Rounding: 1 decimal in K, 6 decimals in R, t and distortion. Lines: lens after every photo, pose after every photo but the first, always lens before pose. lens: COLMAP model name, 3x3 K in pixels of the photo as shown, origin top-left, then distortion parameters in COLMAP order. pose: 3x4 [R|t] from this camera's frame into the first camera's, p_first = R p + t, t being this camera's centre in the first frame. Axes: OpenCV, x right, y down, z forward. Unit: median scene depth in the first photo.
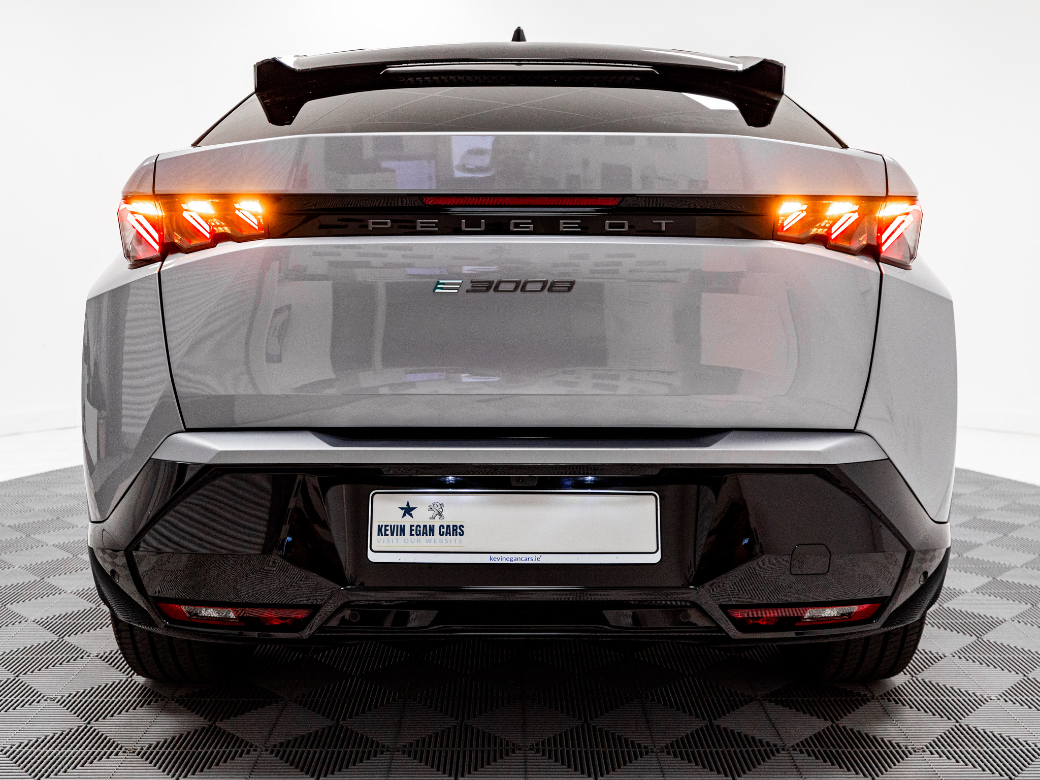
lens RADIAL K [[1088.4, 0, 520.0], [0, 1088.4, 390.0], [0, 0, 1]] dist [0.013855, 0.005379]
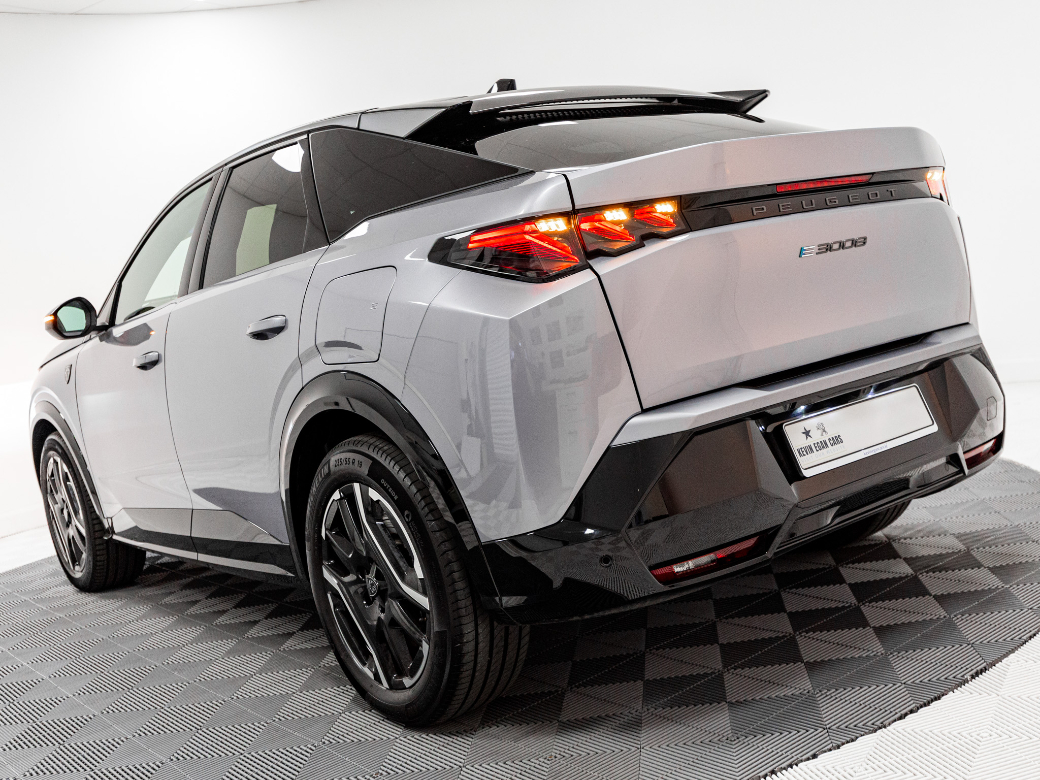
lens RADIAL K [[1113.8, 0, 520.0], [0, 1113.8, 390.0], [0, 0, 1]] dist [0.017894, 0.022316]
pose [[0.785297, -0.188369, 0.589768, -1.087566], [0.230929, 0.972965, 0.003270, -0.017833], [-0.574440, 0.133626, 0.807566, 0.145649]]
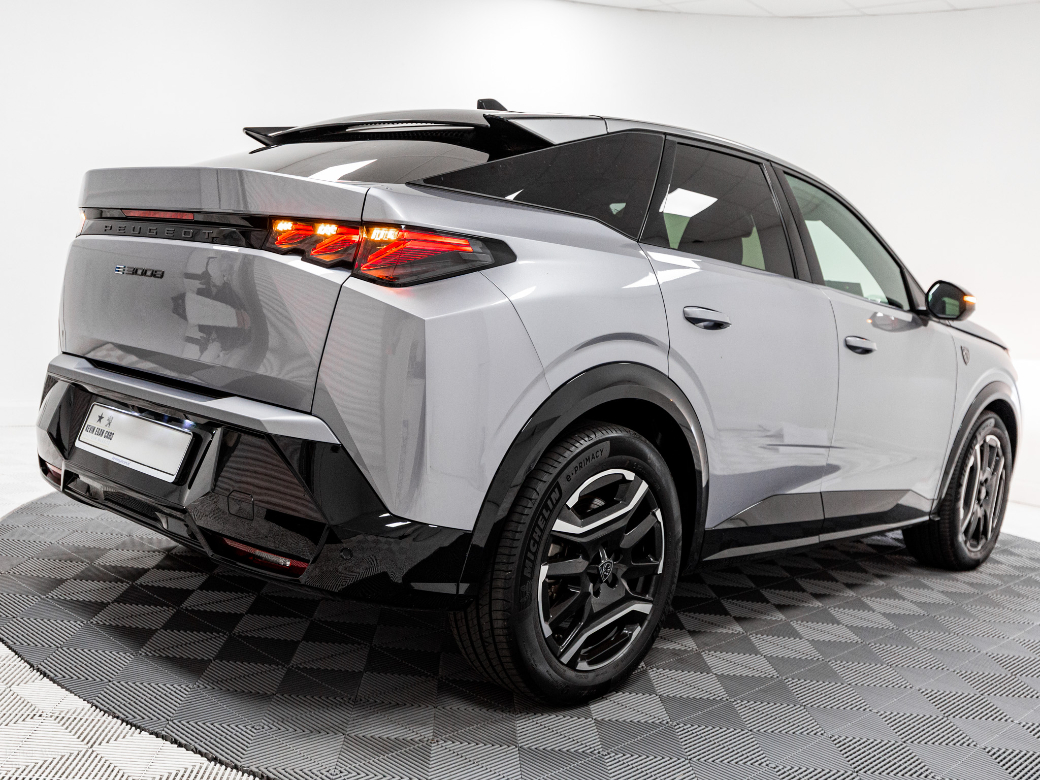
lens RADIAL K [[1057.7, 0, 520.0], [0, 1057.7, 390.0], [0, 0, 1]] dist [-0.004140, -0.008528]
pose [[0.734312, 0.133280, -0.665599, 1.255332], [-0.174574, 0.984634, 0.004568, -0.033729], [0.655980, 0.112842, 0.746295, 0.286306]]
